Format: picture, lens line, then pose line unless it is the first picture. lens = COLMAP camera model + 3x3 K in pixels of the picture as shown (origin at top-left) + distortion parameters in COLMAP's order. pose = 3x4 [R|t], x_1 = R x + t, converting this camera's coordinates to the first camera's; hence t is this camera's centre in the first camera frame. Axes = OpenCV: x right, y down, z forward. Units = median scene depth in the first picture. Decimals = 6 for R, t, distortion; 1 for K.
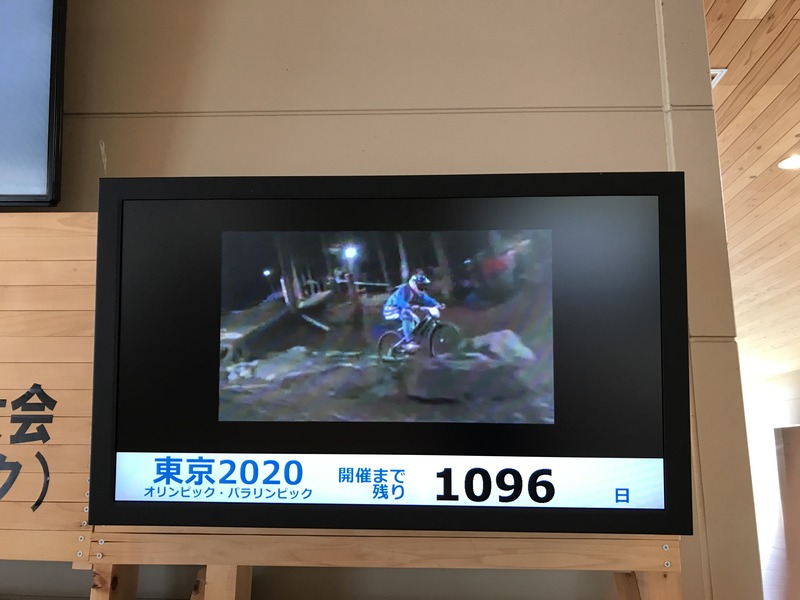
lens RADIAL K [[646.8, 0, 400.3], [0, 646.8, 298.7], [0, 0, 1]] dist [-0.012633, -0.009965]
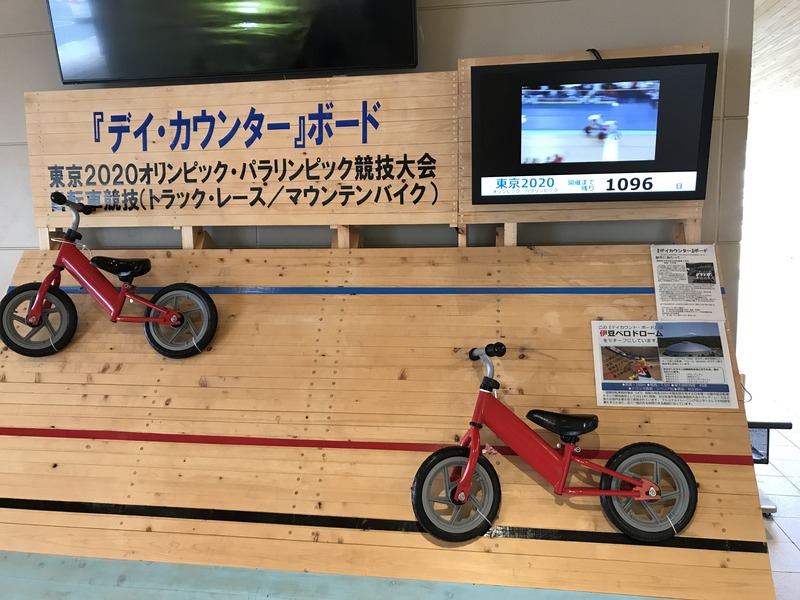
lens RADIAL K [[646.8, 0, 399.0], [0, 646.8, 300.9], [0, 0, 1]] dist [-0.012633, -0.009965]
pose [[0.993071, -0.016245, -0.116385, -0.479998], [0.057295, 0.931637, 0.358845, -0.261574], [0.102599, -0.363027, 0.926113, -1.678246]]
